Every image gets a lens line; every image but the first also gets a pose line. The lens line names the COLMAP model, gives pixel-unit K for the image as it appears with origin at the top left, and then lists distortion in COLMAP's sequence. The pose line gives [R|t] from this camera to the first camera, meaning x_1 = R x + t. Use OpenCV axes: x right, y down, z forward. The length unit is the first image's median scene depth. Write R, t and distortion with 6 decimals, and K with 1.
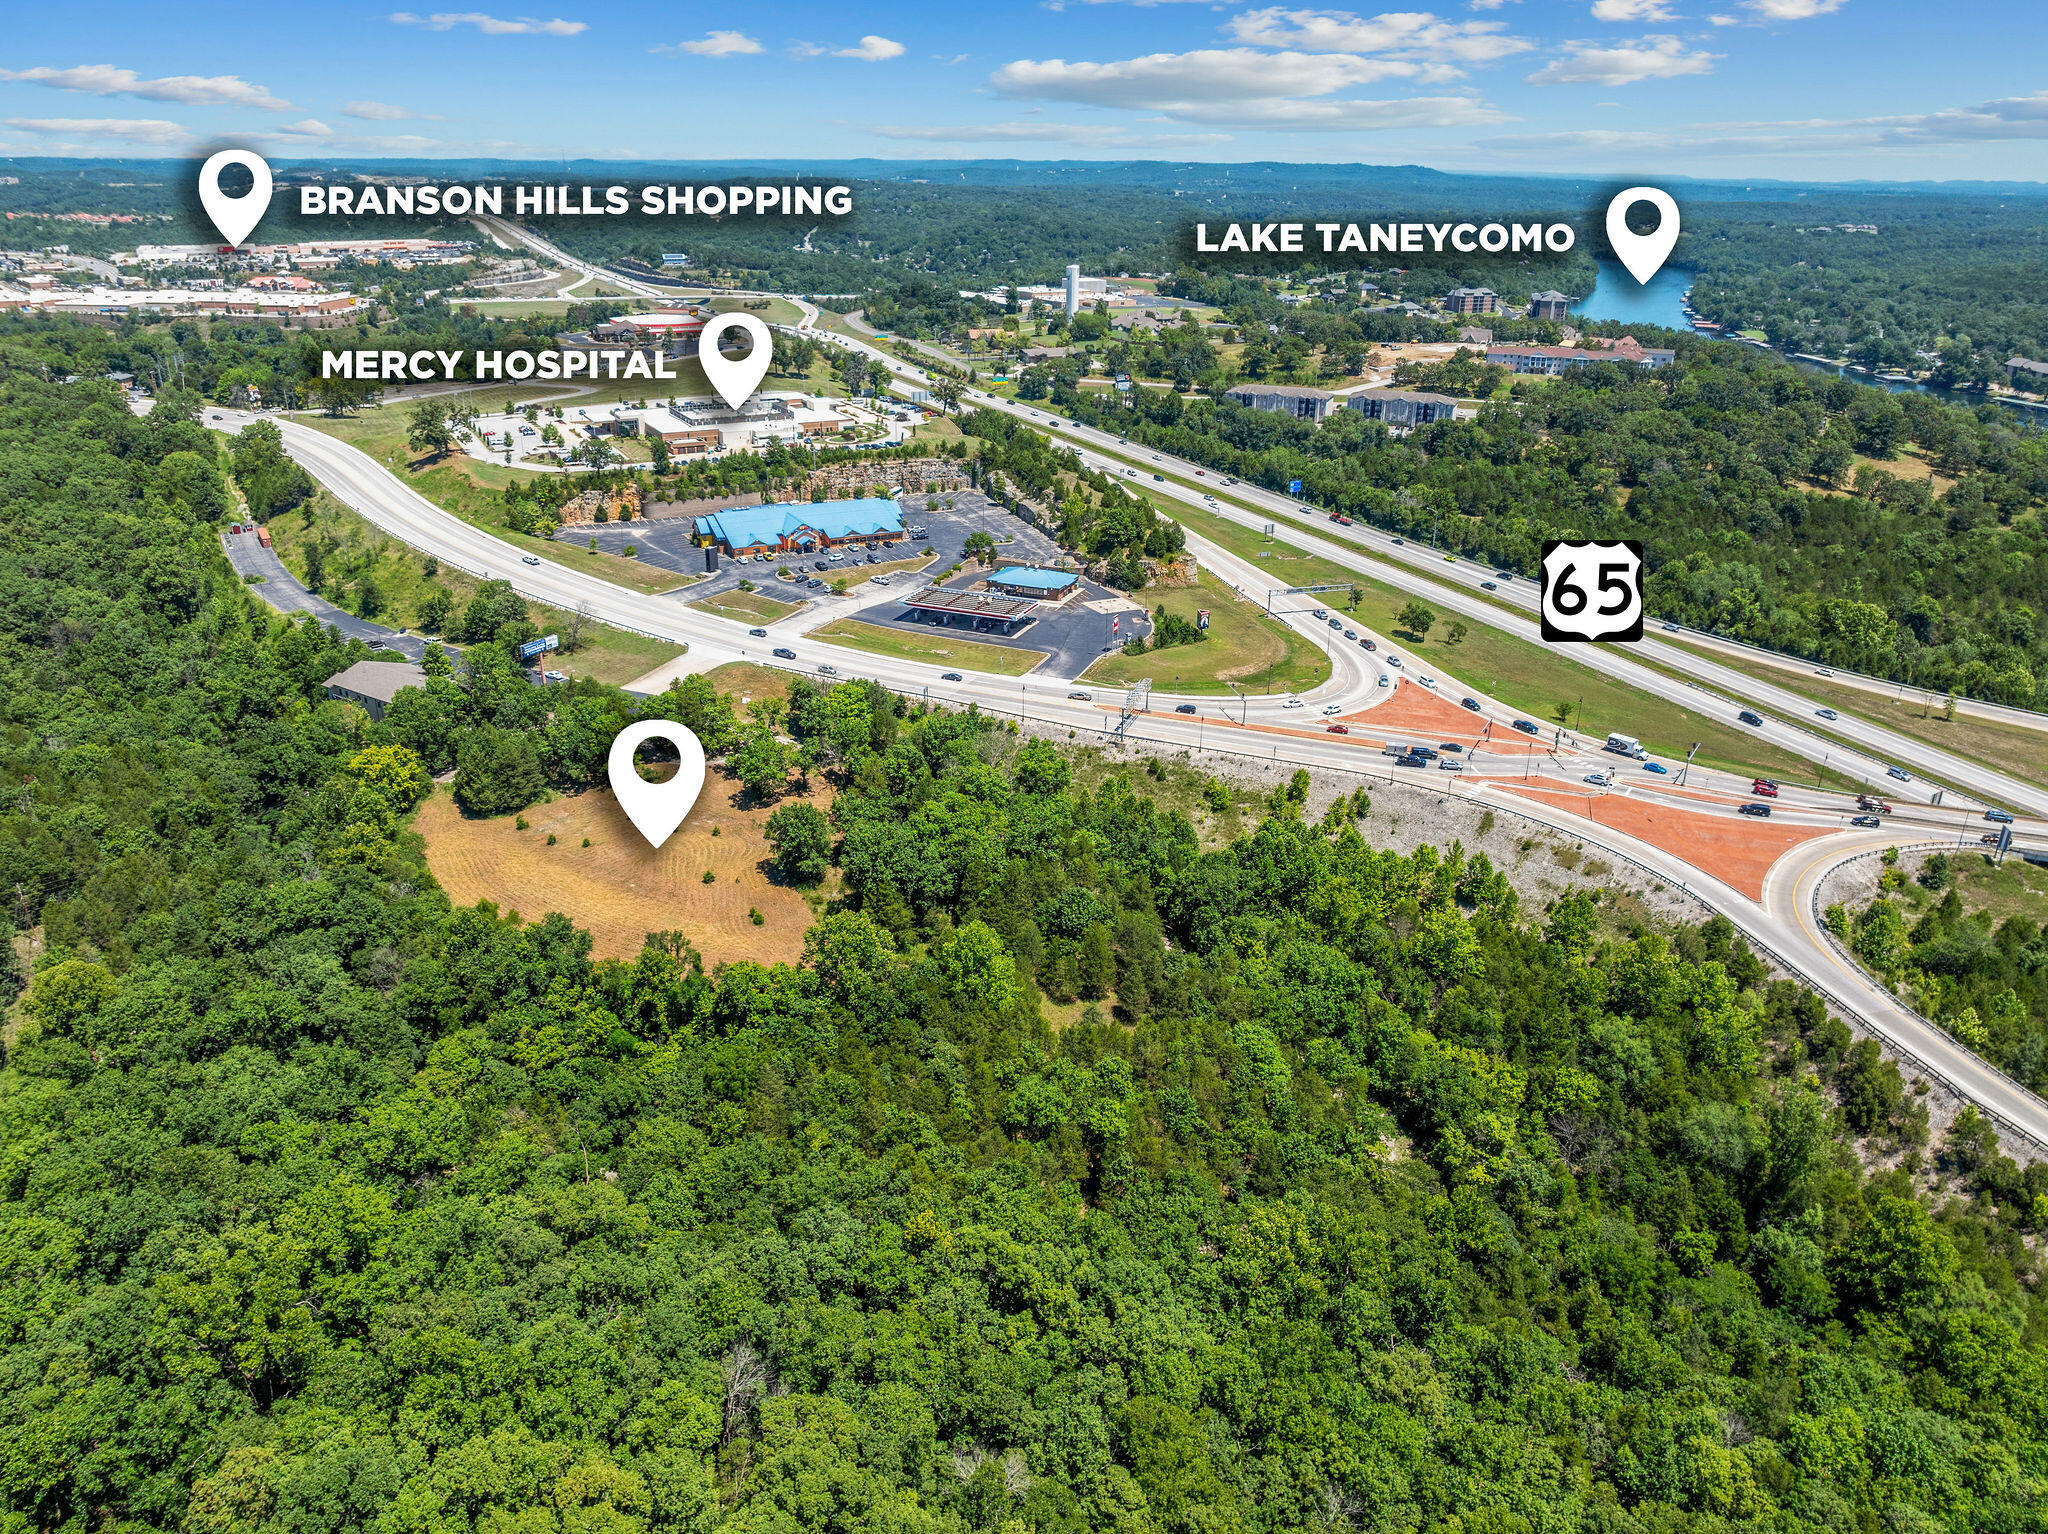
lens RADIAL K [[1438.3, 0, 1030.3], [0, 1438.3, 779.8], [0, 0, 1]] dist [-0.034342, -0.006860]
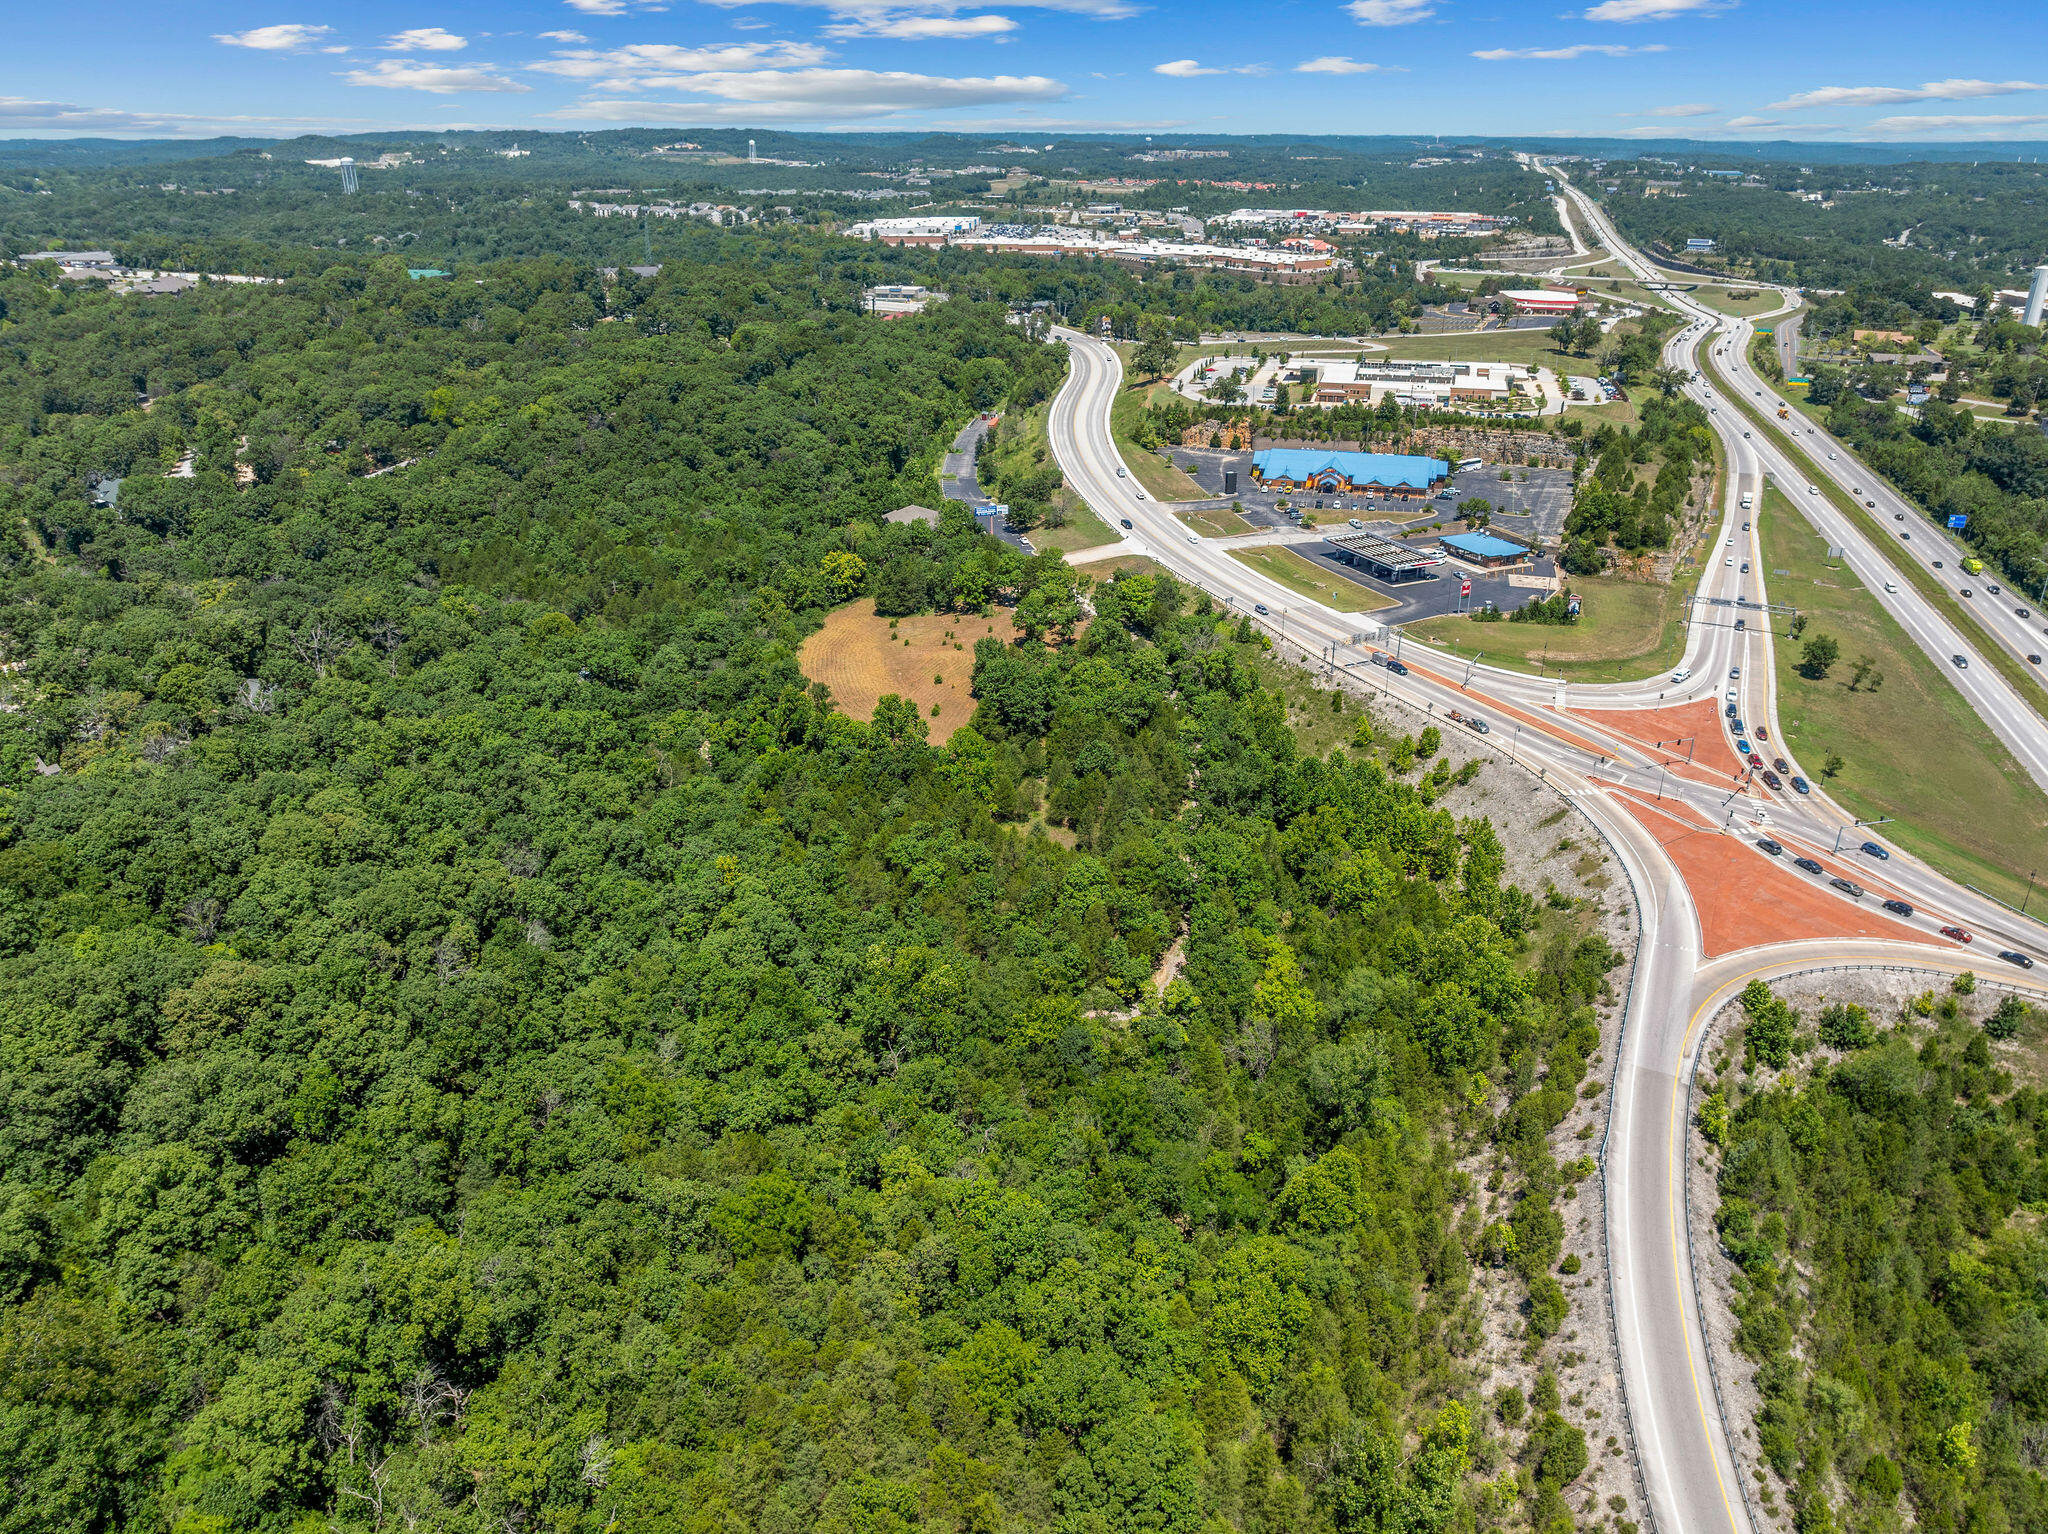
lens RADIAL K [[1436.2, 0, 1029.4], [0, 1436.2, 769.2], [0, 0, 1]] dist [-0.016267, -0.051107]
pose [[0.737229, 0.262067, -0.622747, 0.389593], [-0.258526, 0.960984, 0.098354, -0.002731], [0.624225, 0.088486, 0.776217, 0.015635]]
